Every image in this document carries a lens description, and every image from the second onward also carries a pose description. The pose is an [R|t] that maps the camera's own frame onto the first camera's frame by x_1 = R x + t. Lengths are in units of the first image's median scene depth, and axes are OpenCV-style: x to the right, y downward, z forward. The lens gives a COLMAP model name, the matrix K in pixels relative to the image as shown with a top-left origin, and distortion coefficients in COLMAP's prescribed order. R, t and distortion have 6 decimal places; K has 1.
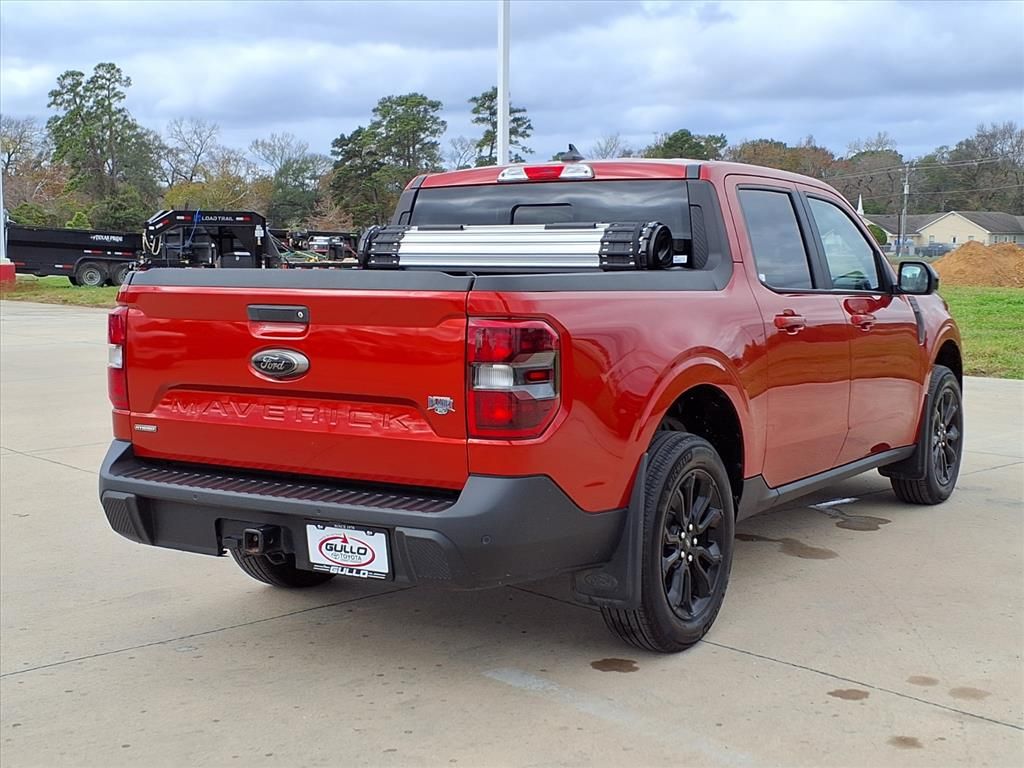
lens RADIAL K [[1360.4, 0, 505.6], [0, 1360.4, 377.3], [0, 0, 1]] dist [0.063502, 0.000000]
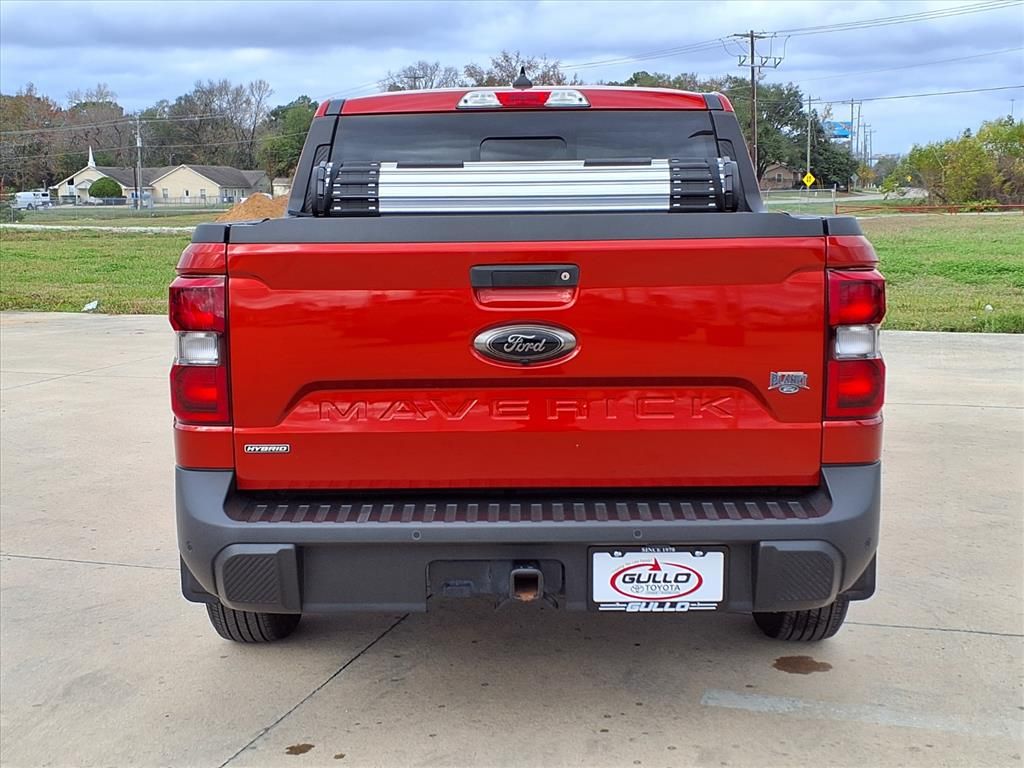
lens RADIAL K [[1360.4, 0, 494.9], [0, 1360.4, 386.1], [0, 0, 1]] dist [0.063502, 0.000000]
pose [[0.859521, -0.076771, 0.505302, -0.547863], [0.056464, 0.996866, 0.055410, -0.028281], [-0.507972, -0.019095, 0.861162, 0.367809]]
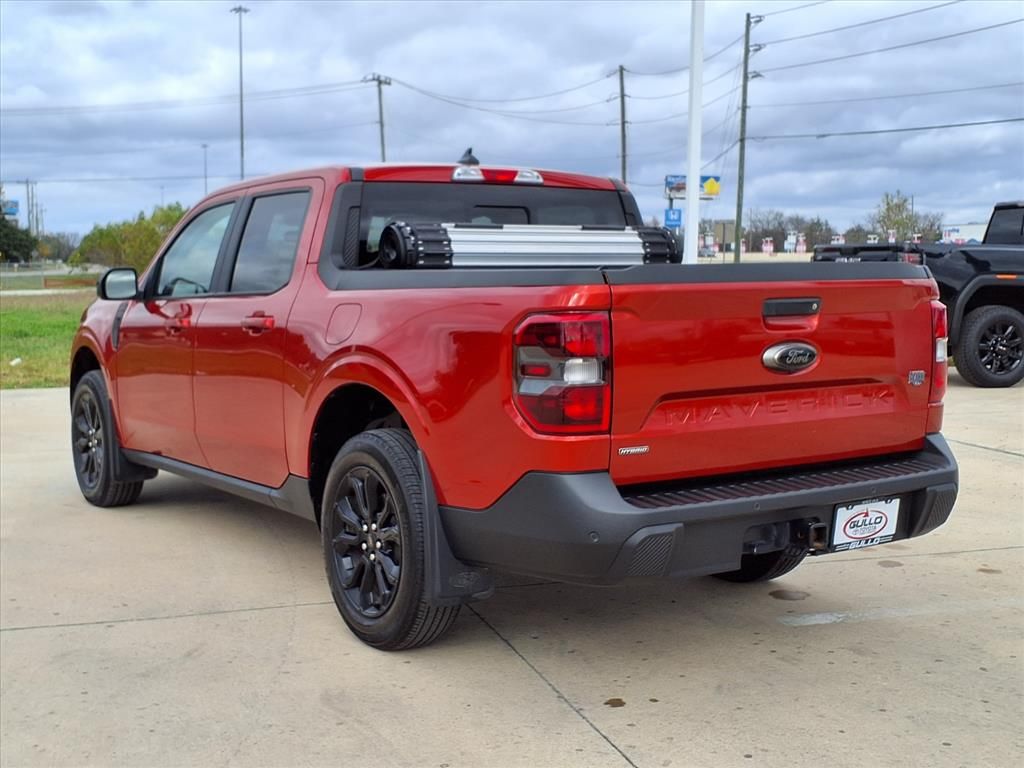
lens RADIAL K [[1270.3, 0, 463.2], [0, 1270.3, 398.1], [0, 0, 1]] dist [-0.010264, 0.000000]
pose [[0.450801, -0.090102, 0.888065, -1.083651], [0.088159, 0.994522, 0.056152, -0.052600], [-0.888260, 0.052977, 0.456275, 0.781445]]
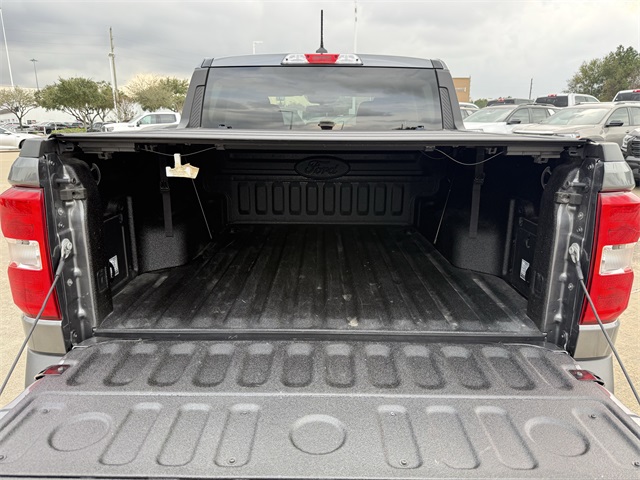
lens RADIAL K [[455.3, 0, 319.5], [0, 455.3, 239.9], [0, 0, 1]] dist [-0.002824, -0.005131]
pose [[0.851147, -0.123375, 0.510223, -0.297133], [0.039278, 0.984231, 0.172470, -0.065014], [-0.523456, -0.126757, 0.842571, 0.767512]]
